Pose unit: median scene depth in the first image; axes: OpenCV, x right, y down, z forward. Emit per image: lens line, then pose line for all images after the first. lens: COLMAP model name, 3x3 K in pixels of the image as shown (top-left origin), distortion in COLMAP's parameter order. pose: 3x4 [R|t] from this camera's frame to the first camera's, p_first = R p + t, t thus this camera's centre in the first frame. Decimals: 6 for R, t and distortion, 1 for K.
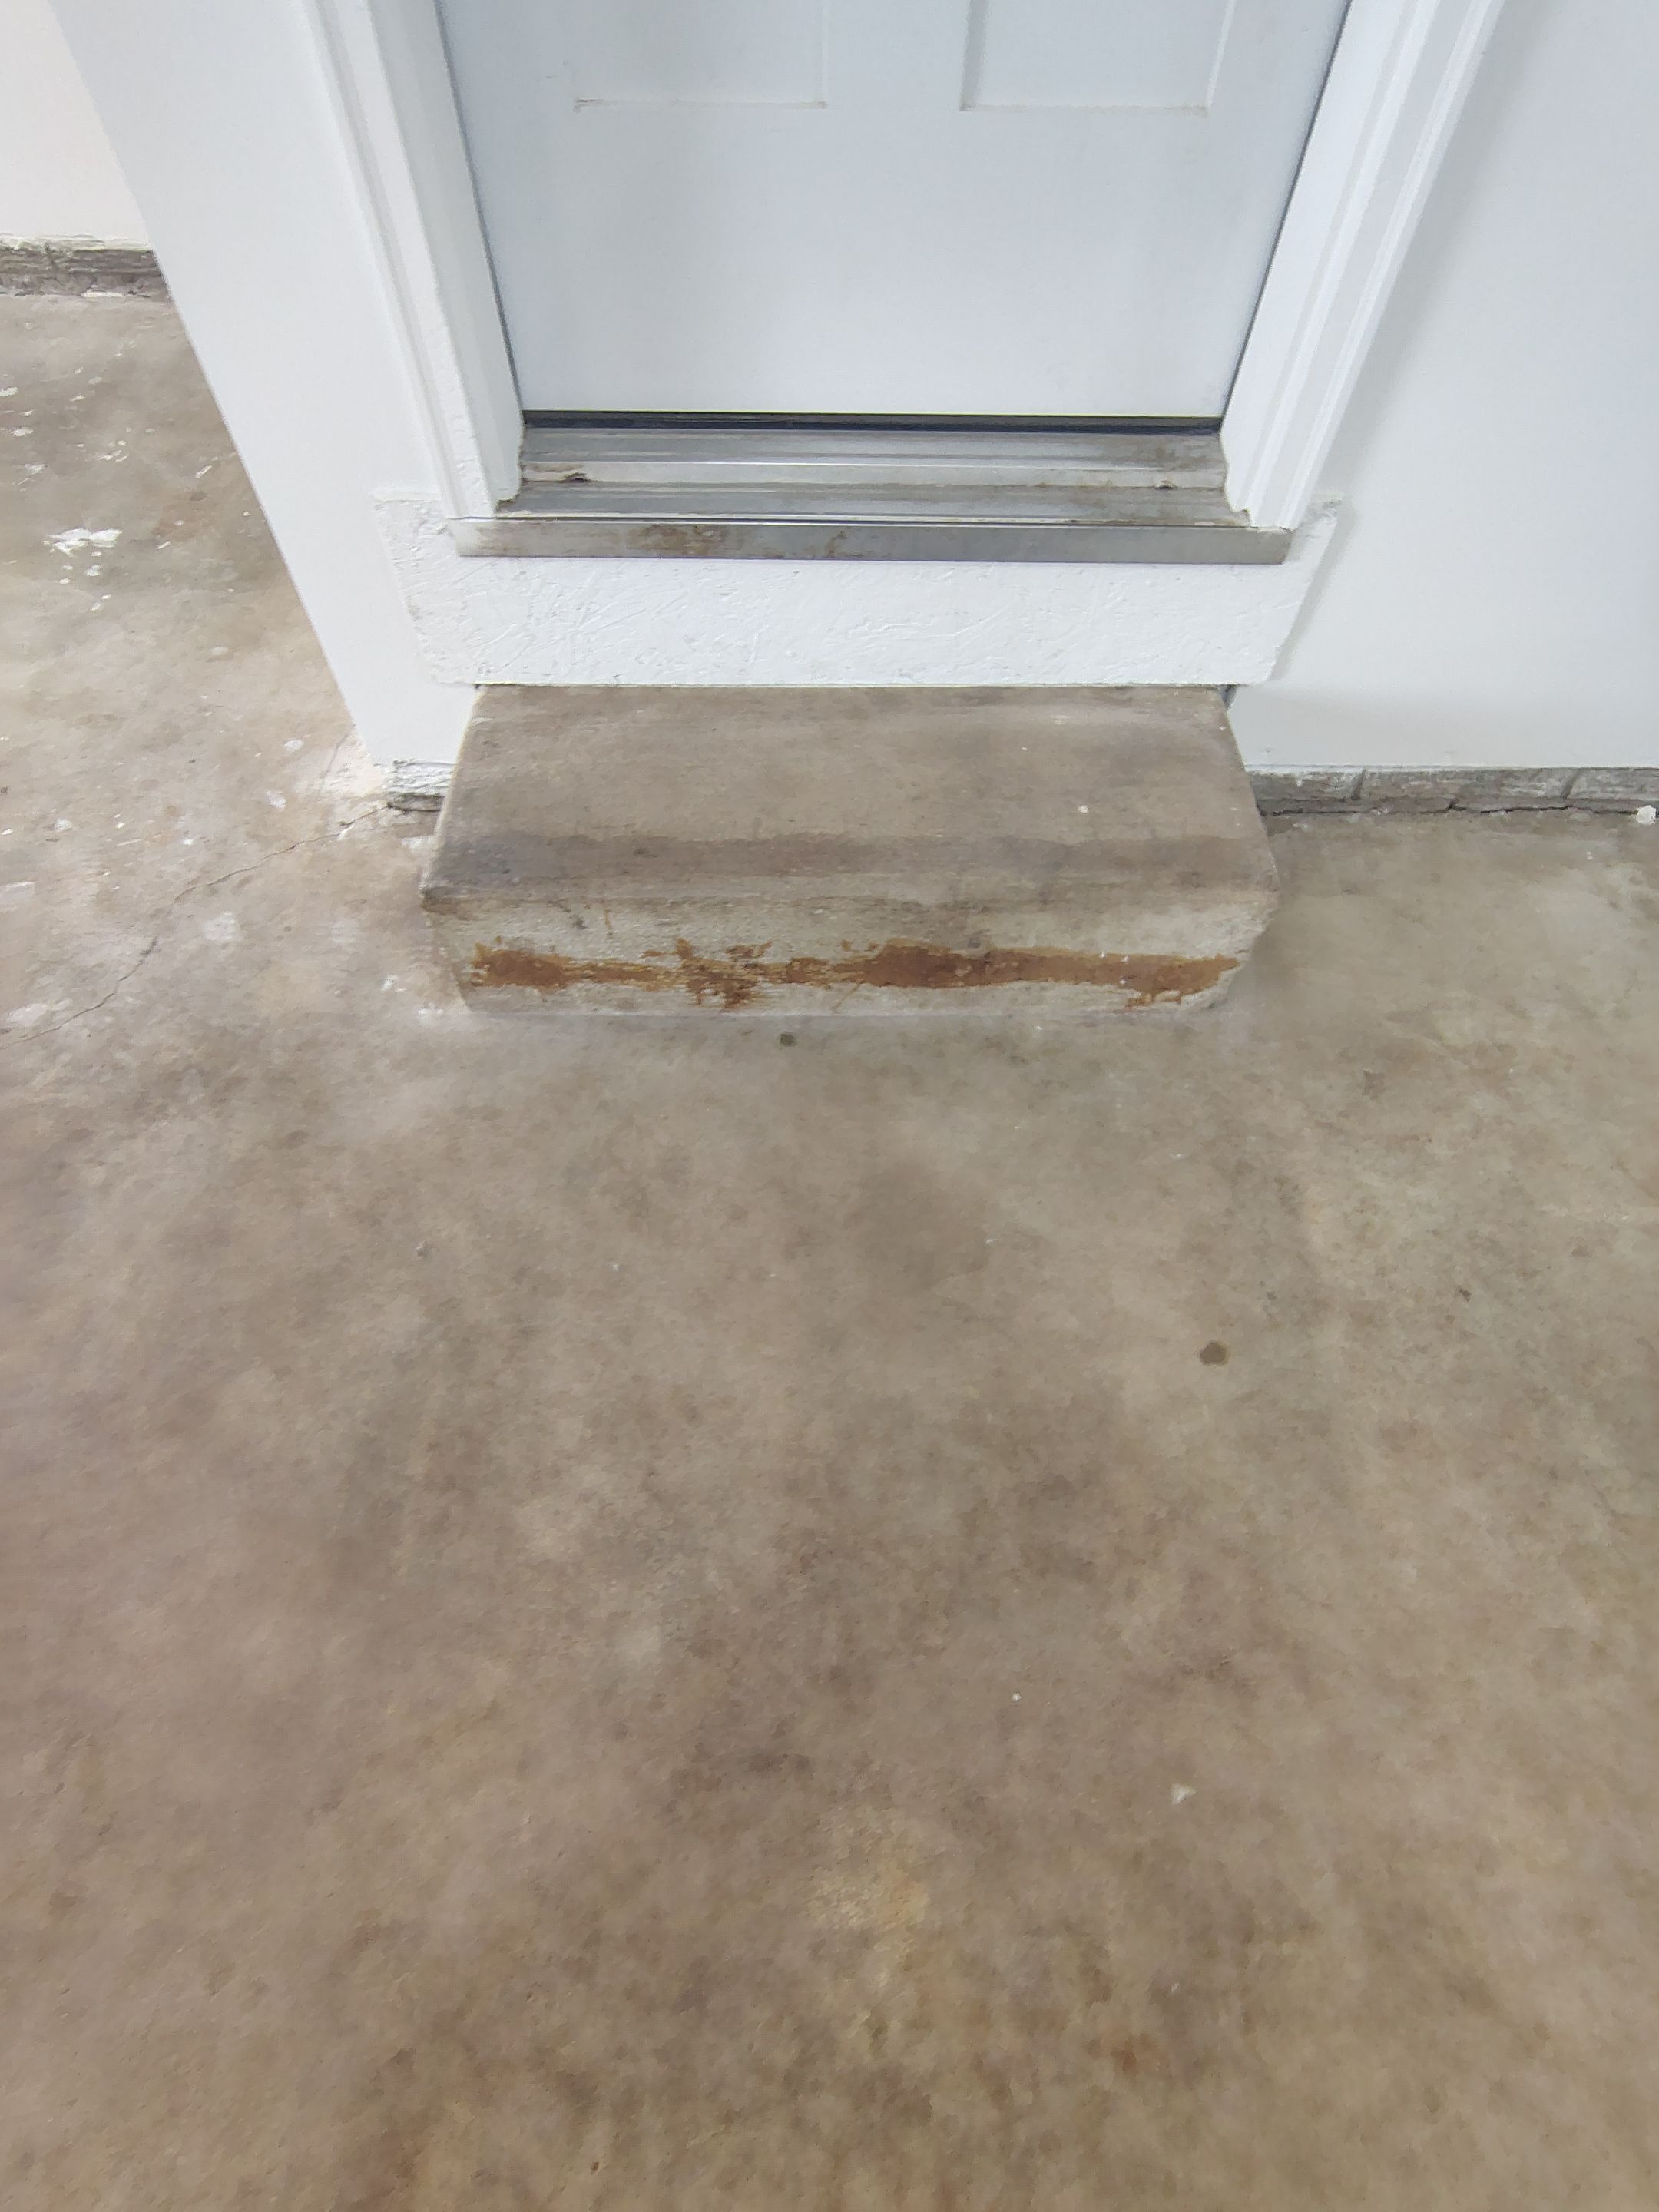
lens RADIAL K [[1035.4, 0, 814.5], [0, 1035.4, 1104.6], [0, 0, 1]] dist [-0.013871, 0.008450]
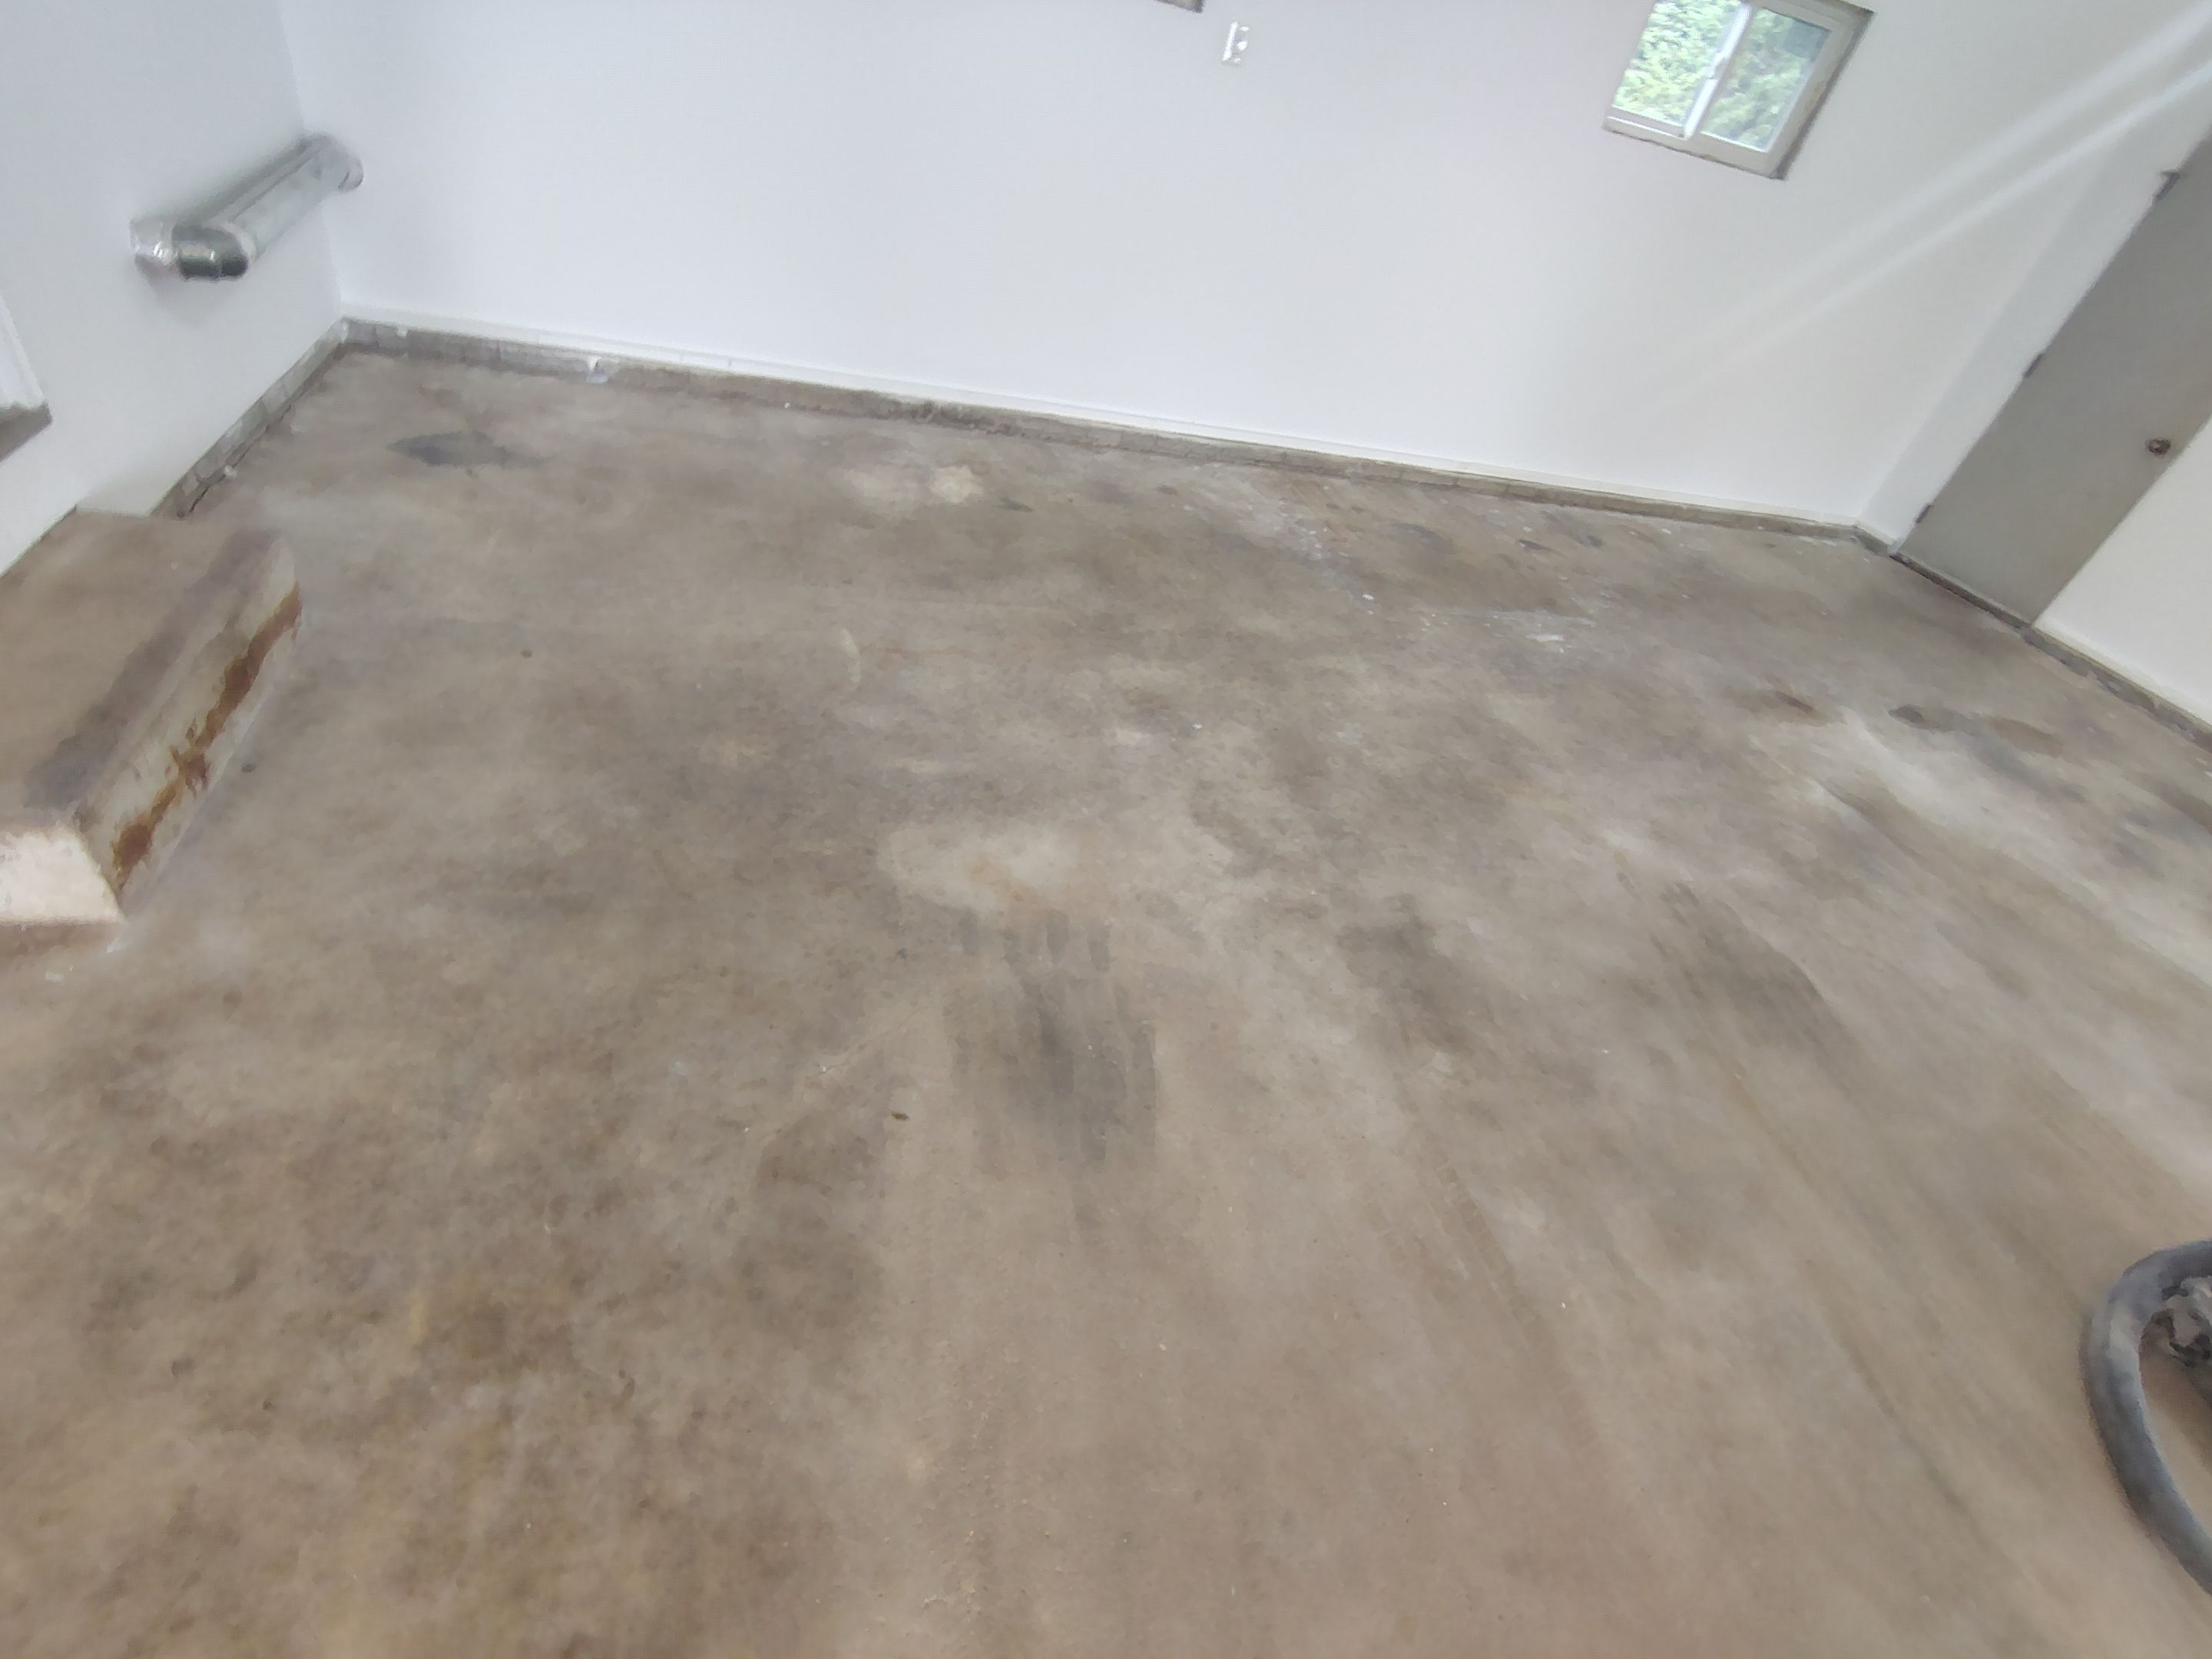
lens RADIAL K [[1035.4, 0, 1106.0], [0, 1035.4, 829.5], [0, 0, 1]] dist [-0.013871, 0.008450]
pose [[-0.243898, -0.656486, 0.713821, -1.600708], [0.681876, 0.407307, 0.607574, -0.093740], [-0.689608, 0.634924, 0.348301, -0.367123]]
